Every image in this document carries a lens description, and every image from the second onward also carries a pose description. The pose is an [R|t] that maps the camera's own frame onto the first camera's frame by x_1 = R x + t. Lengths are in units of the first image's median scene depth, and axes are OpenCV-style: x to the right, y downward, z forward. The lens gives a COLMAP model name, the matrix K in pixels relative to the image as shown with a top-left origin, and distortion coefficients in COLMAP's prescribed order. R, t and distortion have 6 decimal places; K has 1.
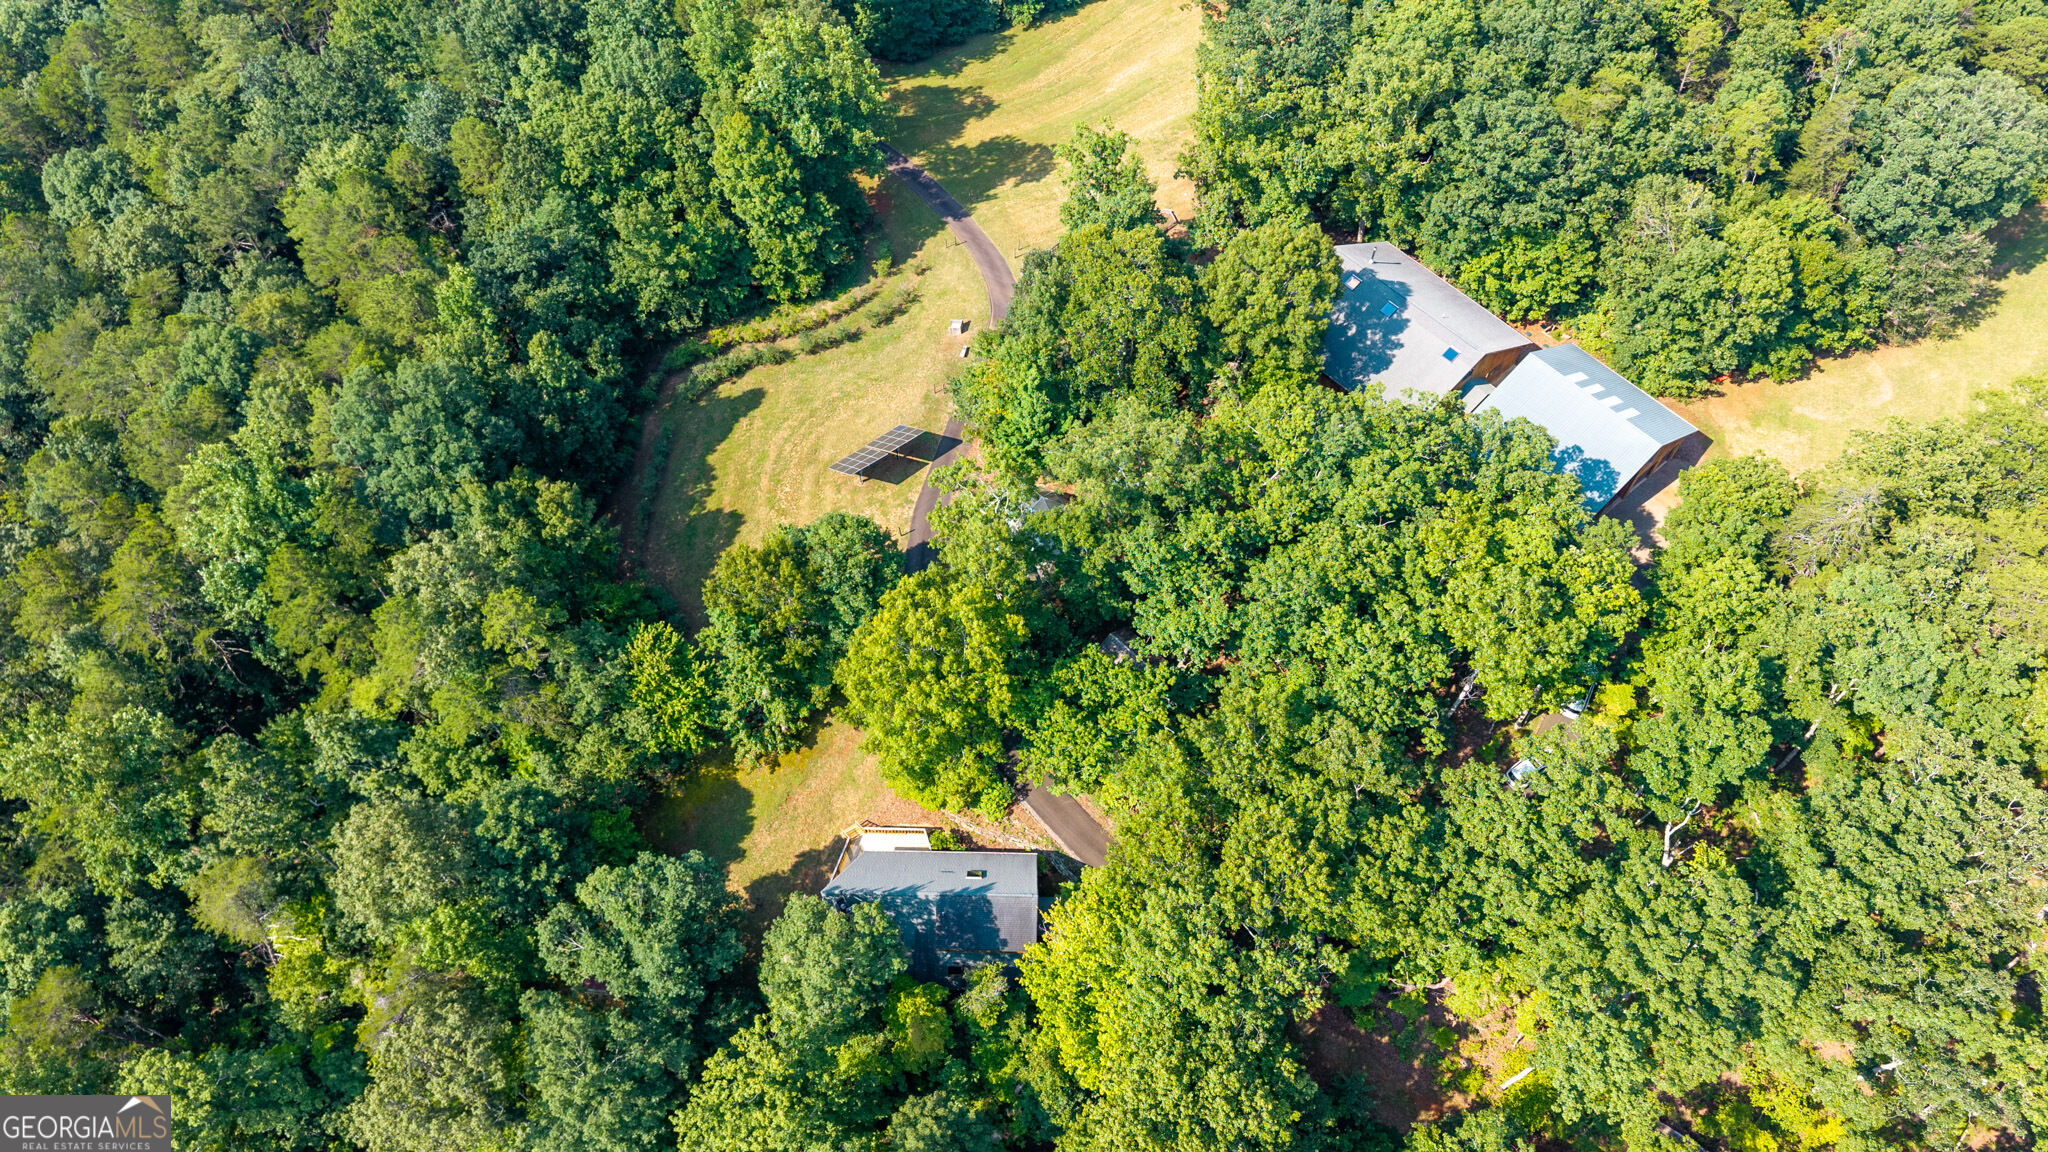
lens RADIAL K [[1306.1, 0, 1024.0], [0, 1306.1, 576.0], [0, 0, 1]] dist [0.001705, -0.000082]
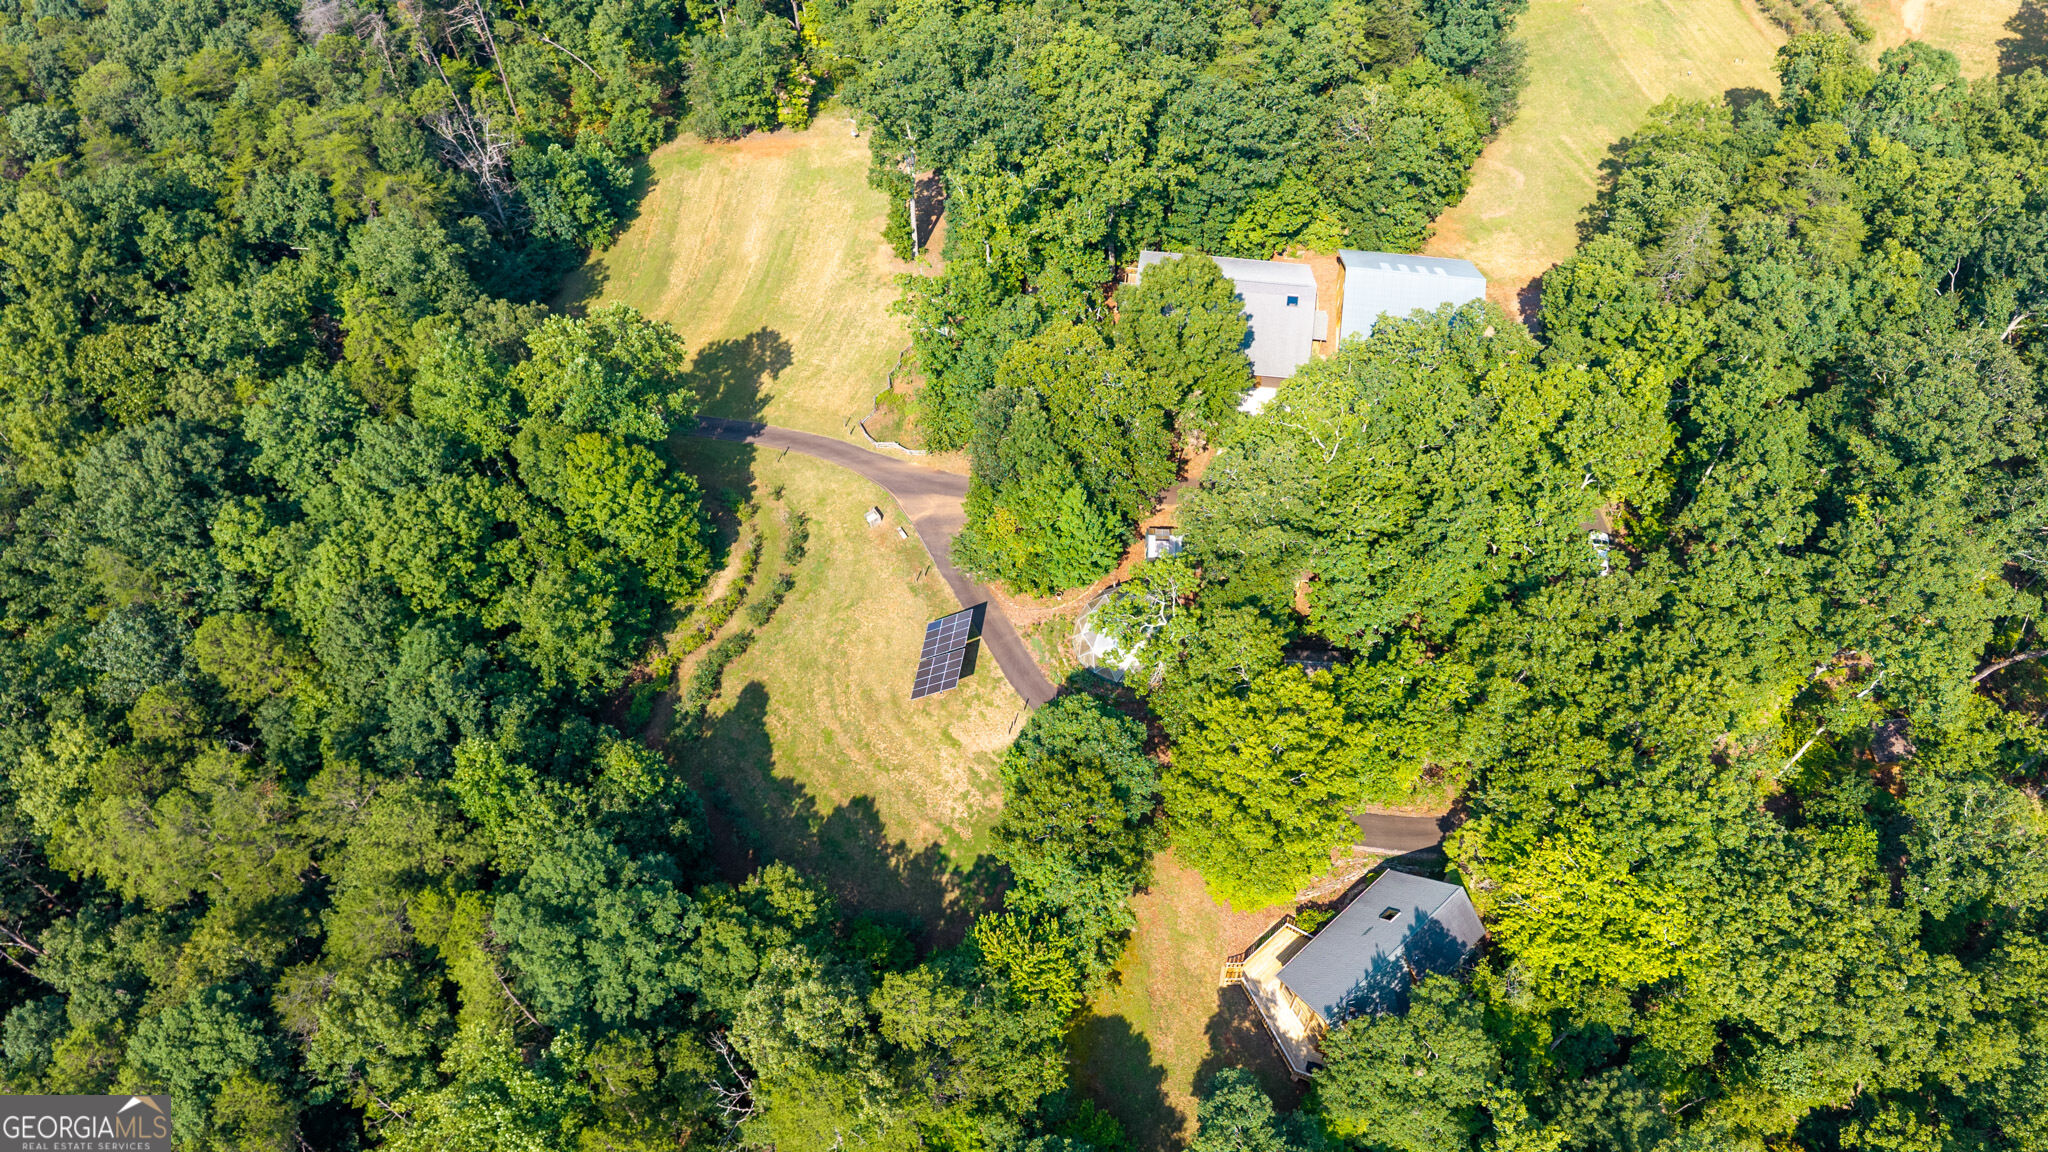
lens RADIAL K [[1306.1, 0, 1024.0], [0, 1306.1, 576.0], [0, 0, 1]] dist [0.001705, -0.000082]
pose [[0.750805, -0.530179, 0.393957, -0.373507], [0.556056, 0.829240, 0.056240, -0.149705], [-0.356502, 0.176837, 0.917406, 0.089806]]
